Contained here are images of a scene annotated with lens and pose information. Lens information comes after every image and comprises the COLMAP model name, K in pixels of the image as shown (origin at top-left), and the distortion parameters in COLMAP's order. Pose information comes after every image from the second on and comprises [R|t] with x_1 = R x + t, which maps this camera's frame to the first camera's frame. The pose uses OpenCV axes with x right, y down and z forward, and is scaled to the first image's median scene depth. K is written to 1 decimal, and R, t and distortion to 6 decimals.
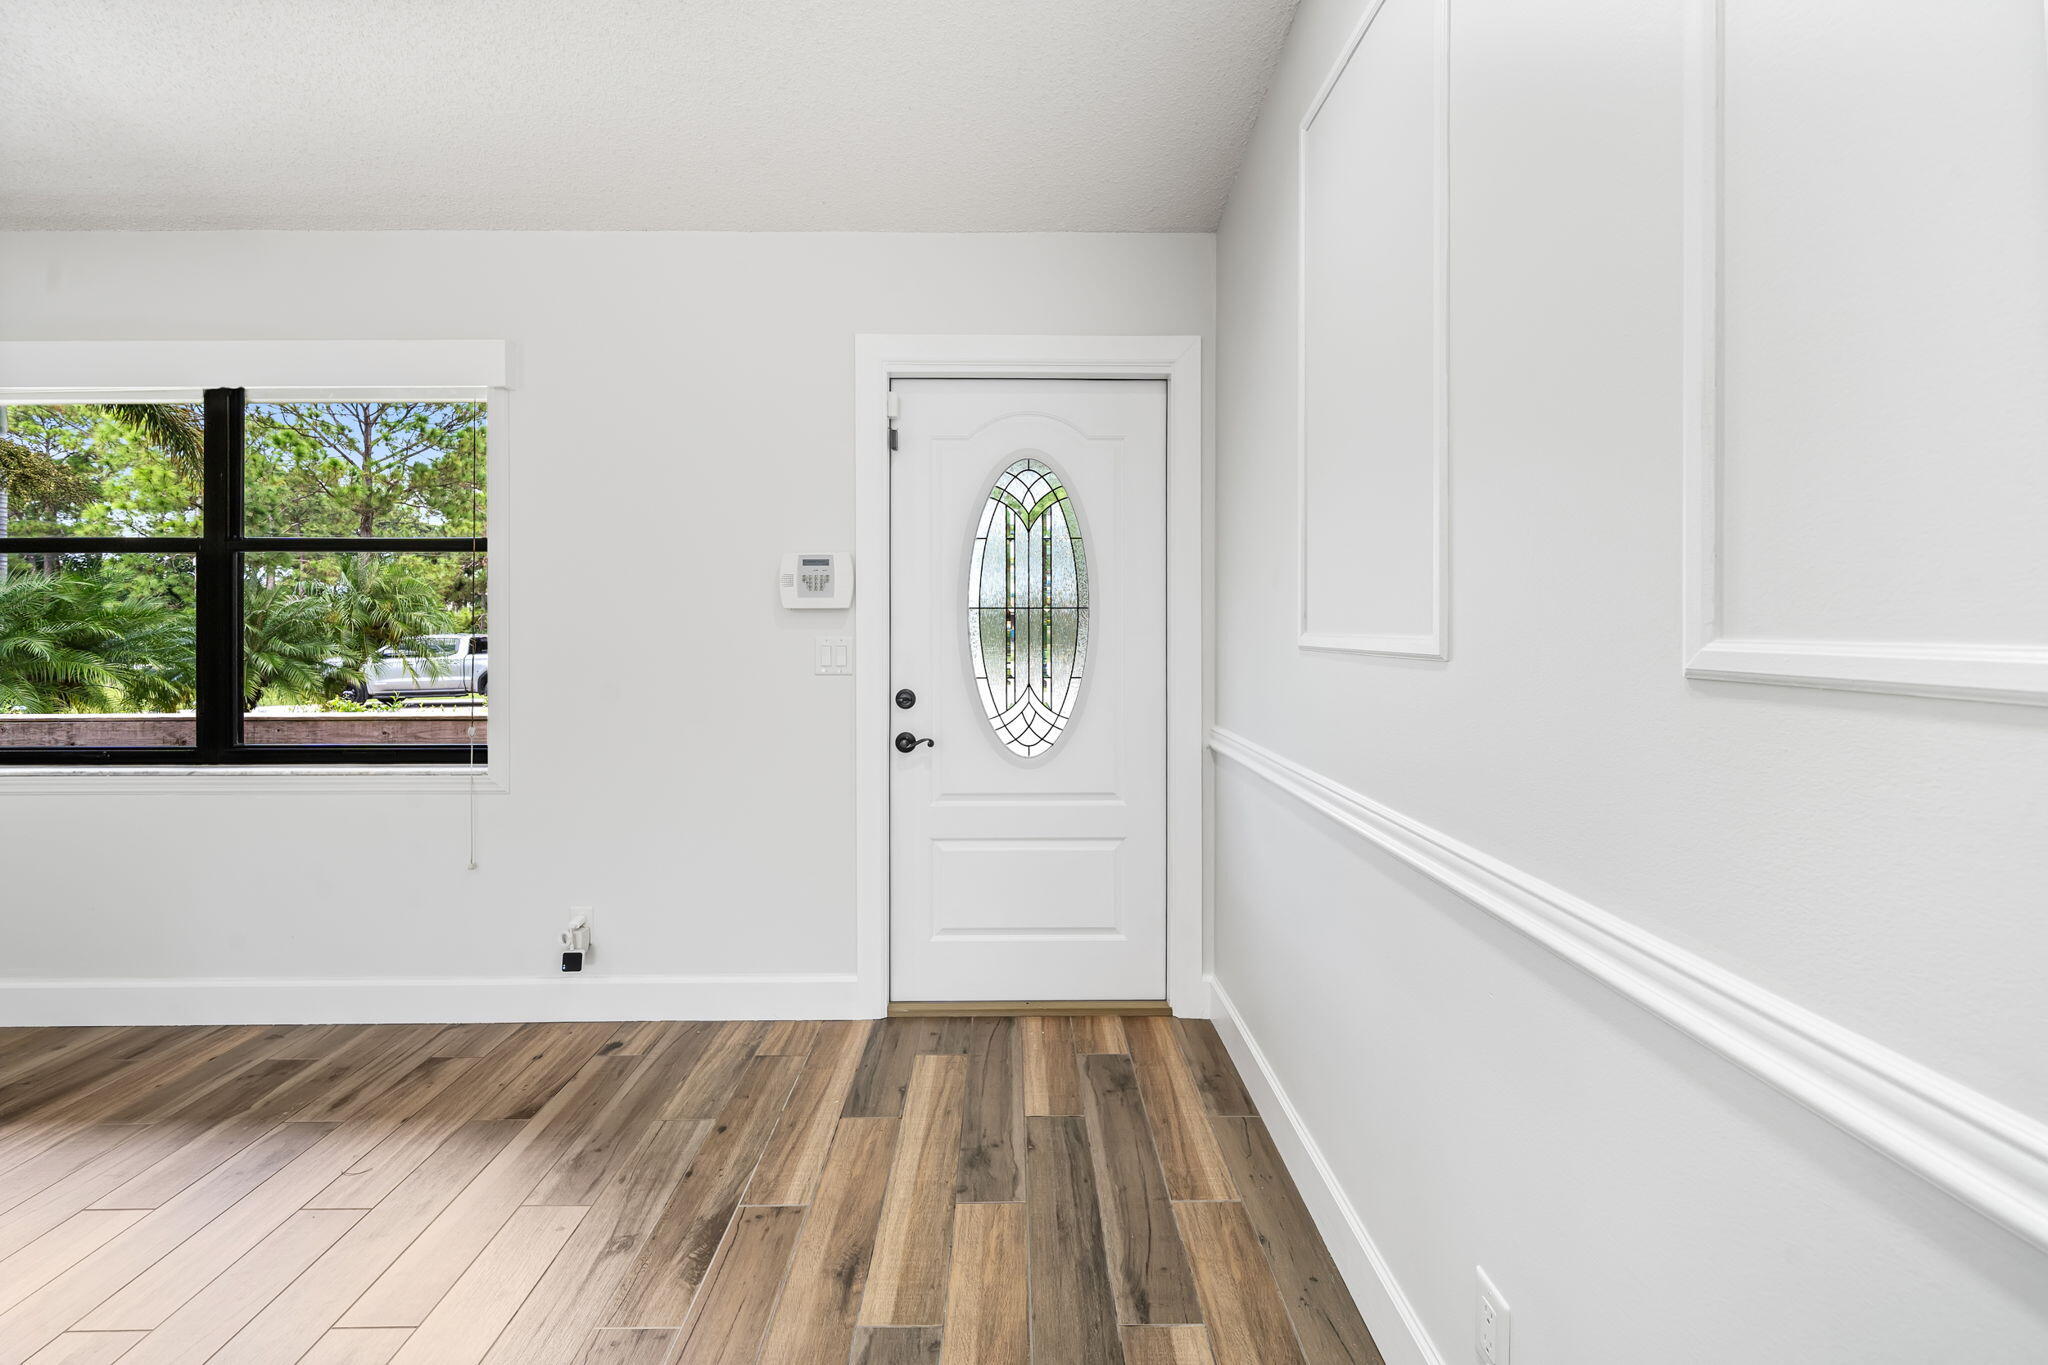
lens RADIAL K [[827.8, 0, 1024.3], [0, 827.8, 627.8], [0, 0, 1]] dist [-0.003346, 0.000826]
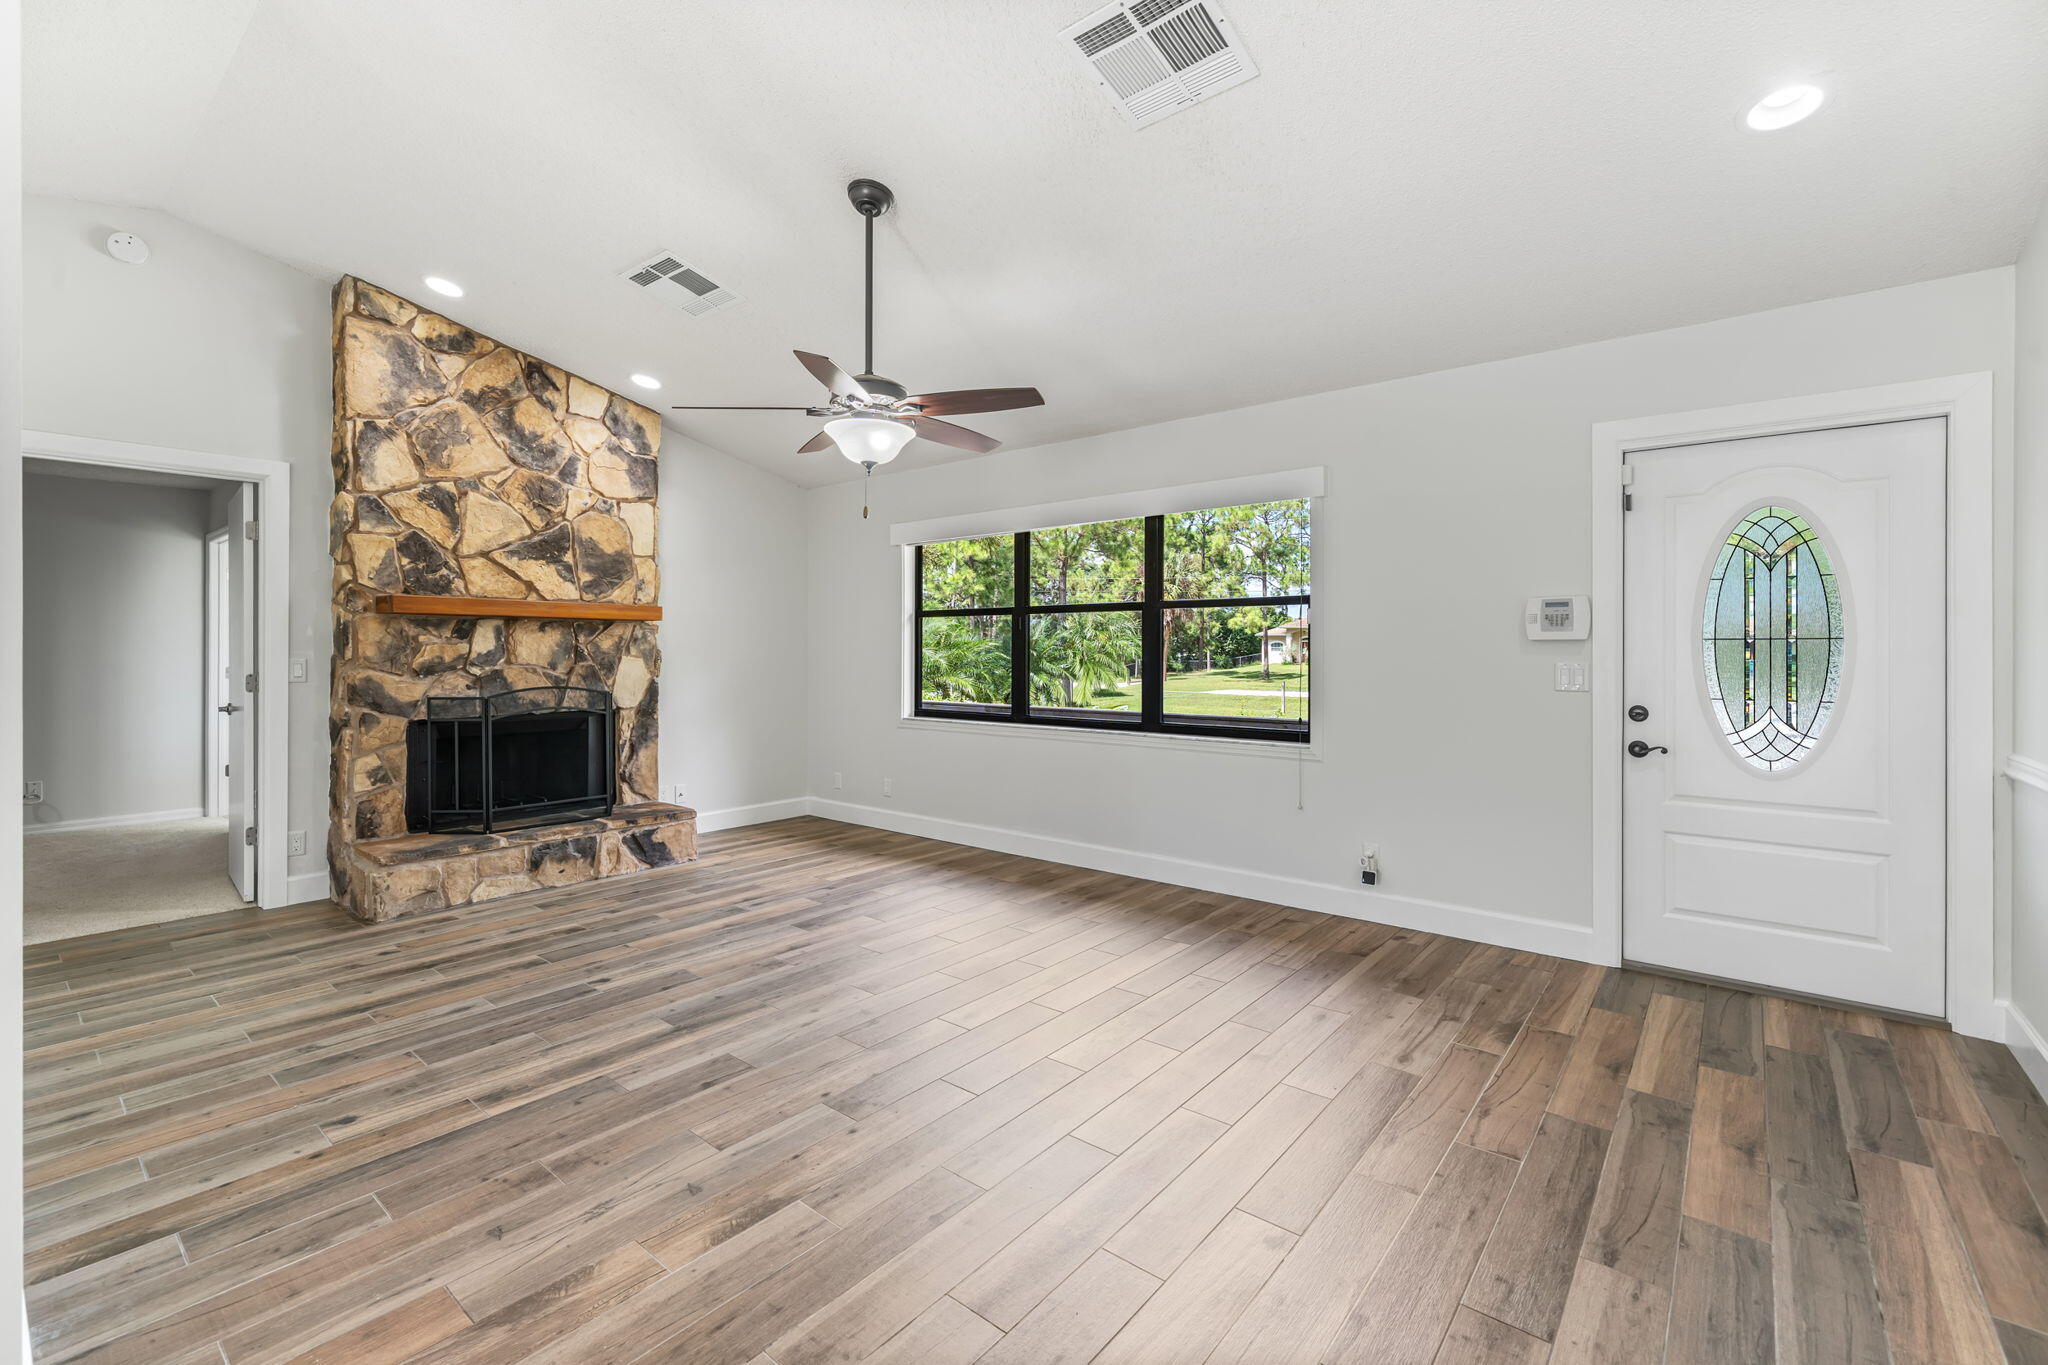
lens RADIAL K [[897.5, 0, 1004.7], [0, 897.5, 649.0], [0, 0, 1]] dist [-0.002446, -0.000024]
pose [[0.758841, 0.000344, -0.651276, 0.008745], [-0.005168, 0.999972, -0.005494, 0.002940], [0.651255, 0.007535, 0.758821, -0.646439]]
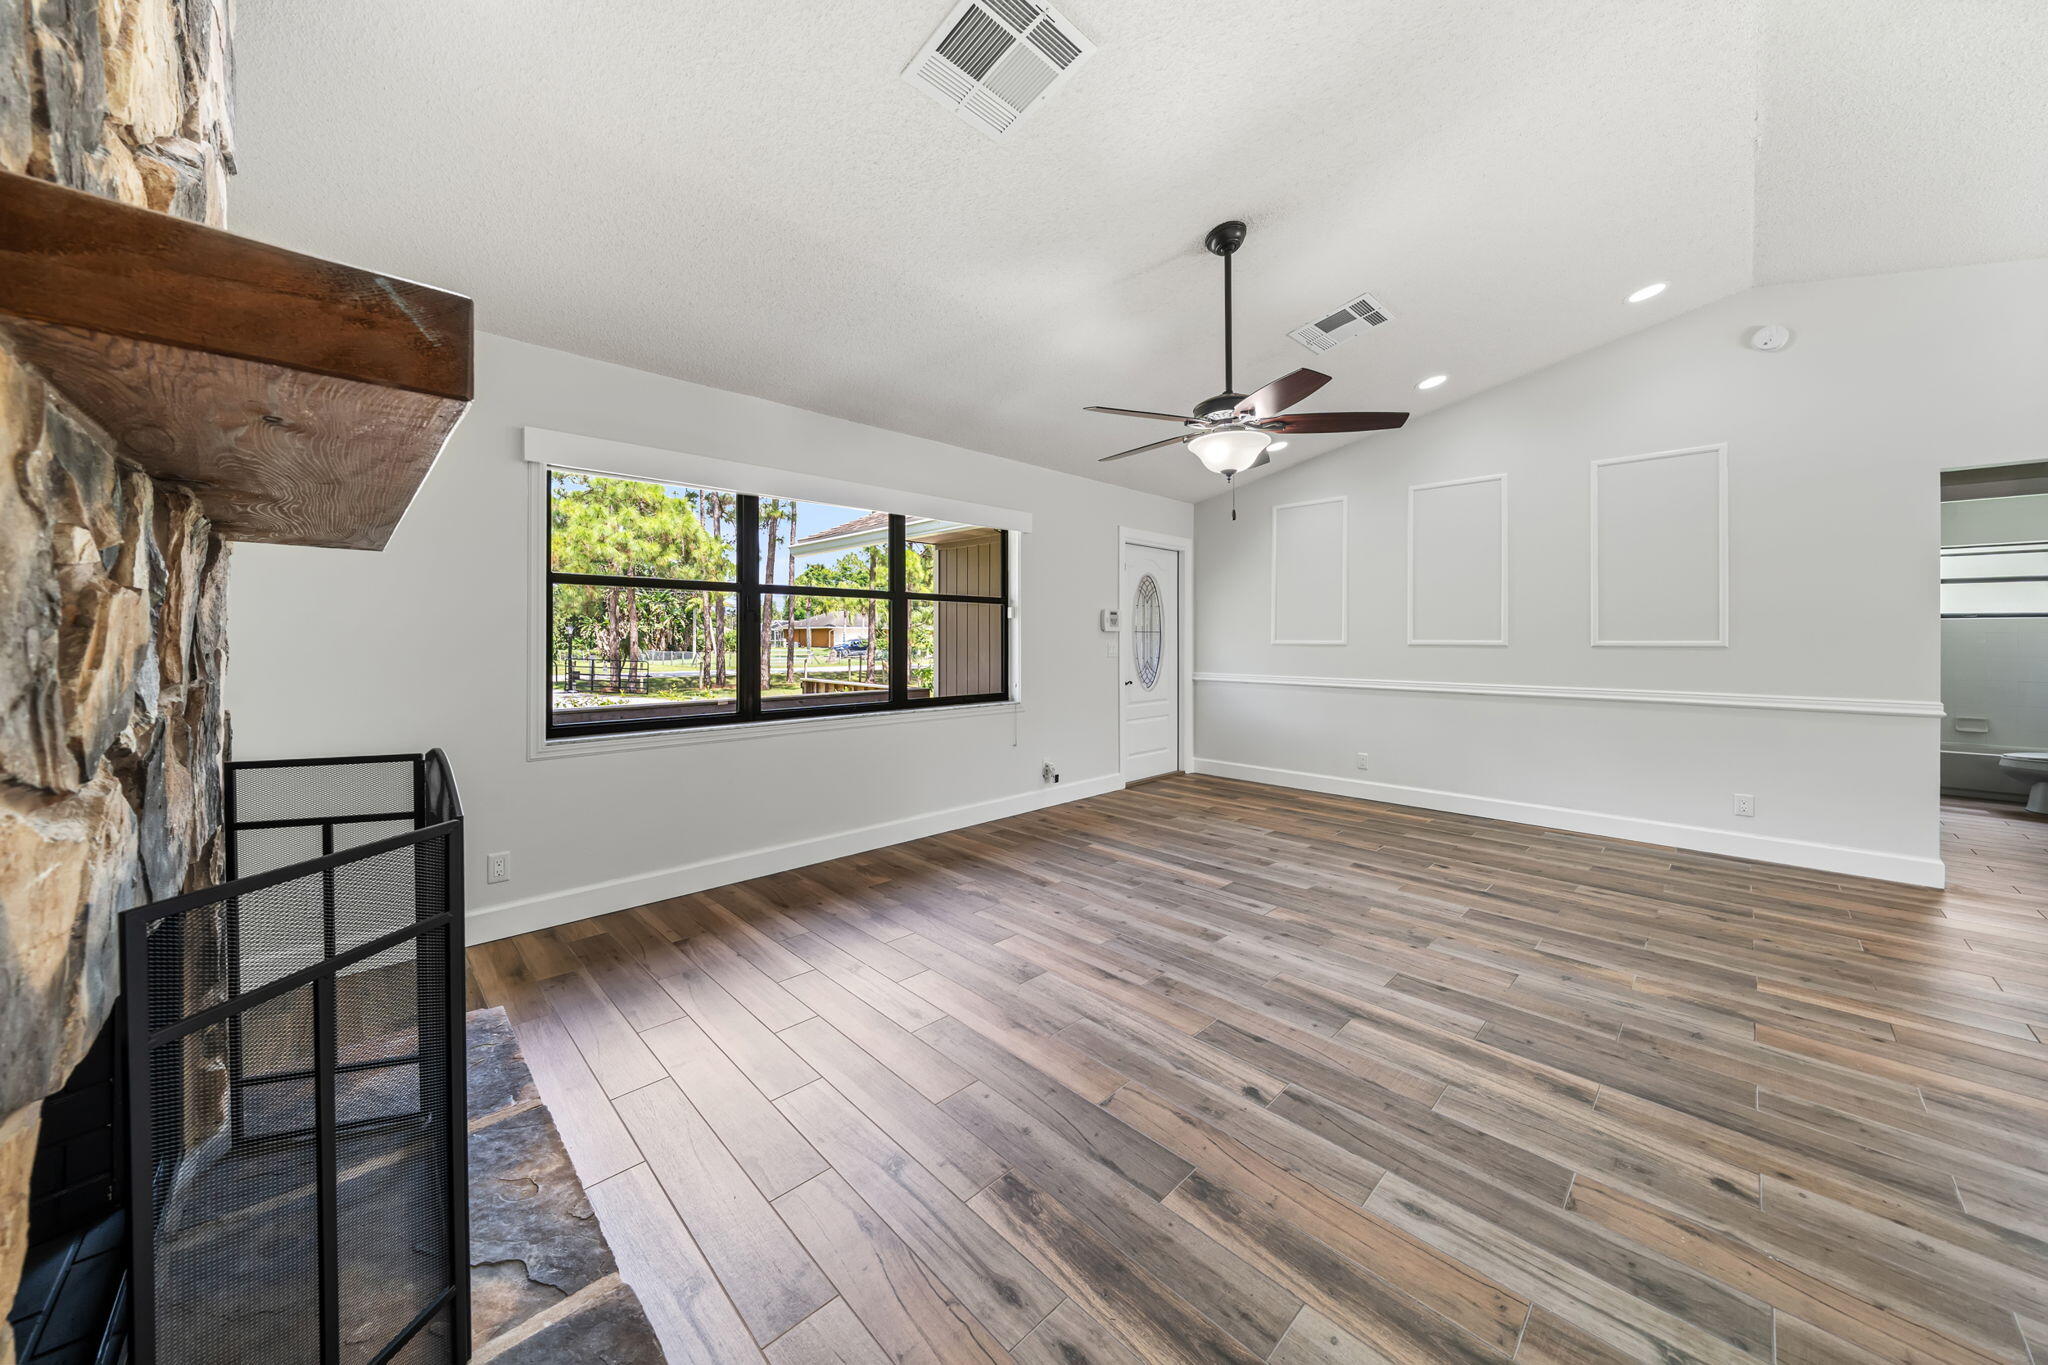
lens RADIAL K [[713.0, 0, 1017.3], [0, 713.0, 626.2], [0, 0, 1]] dist [-0.014983, 0.000743]
pose [[0.724414, 0.013289, 0.689237, -2.002227], [0.004195, 0.999711, -0.023684, 0.012672], [-0.689352, 0.020049, 0.724149, -0.404771]]
